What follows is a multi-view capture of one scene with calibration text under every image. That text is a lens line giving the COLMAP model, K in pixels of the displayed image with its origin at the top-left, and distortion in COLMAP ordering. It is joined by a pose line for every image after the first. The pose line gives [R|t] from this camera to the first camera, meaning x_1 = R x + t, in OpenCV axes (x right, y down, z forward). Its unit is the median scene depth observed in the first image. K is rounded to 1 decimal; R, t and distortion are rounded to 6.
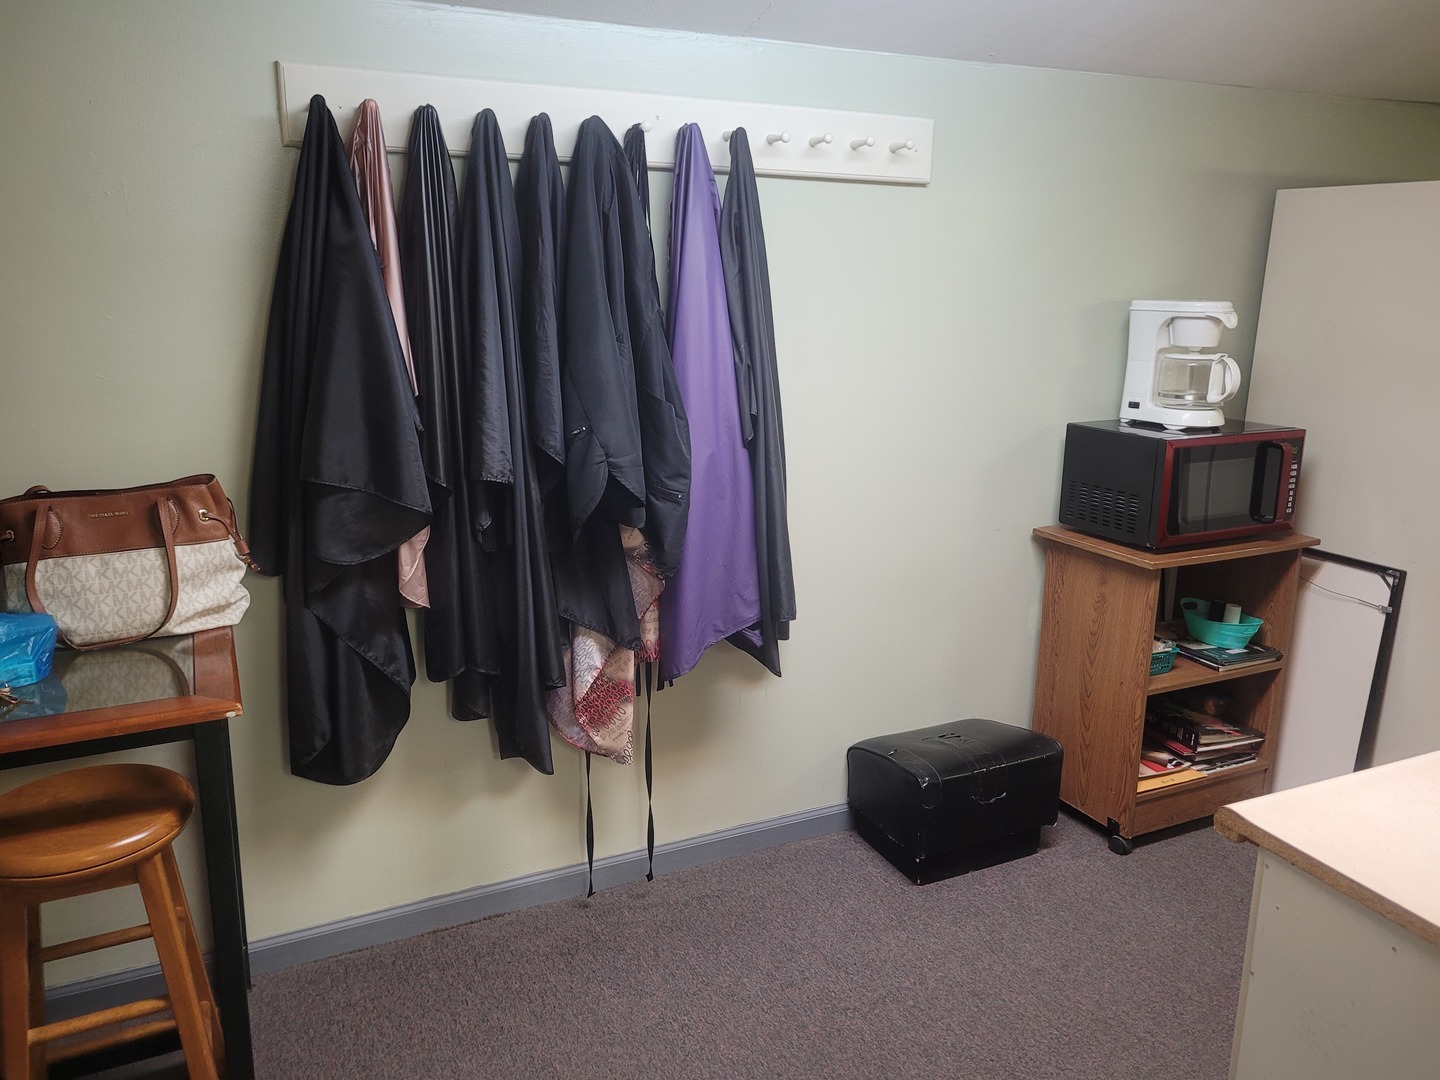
lens RADIAL K [[1079.1, 0, 721.9], [0, 1079.1, 527.3], [0, 0, 1]] dist [0.006827, 0.000674]
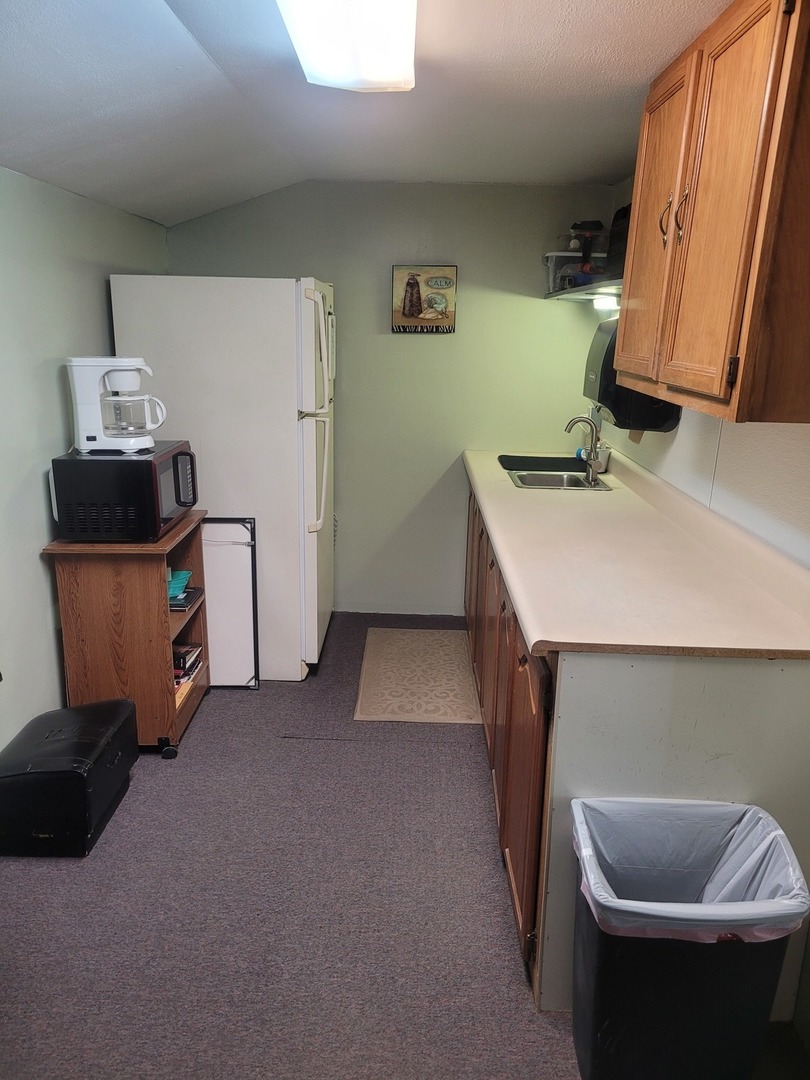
lens RADIAL K [[809.4, 0, 403.2], [0, 809.4, 549.4], [0, 0, 1]] dist [0.006827, 0.000674]
pose [[0.432836, -0.240120, 0.868905, -0.349893], [0.199776, 0.965456, 0.167285, -0.073958], [-0.879058, 0.101180, 0.465854, 0.228873]]
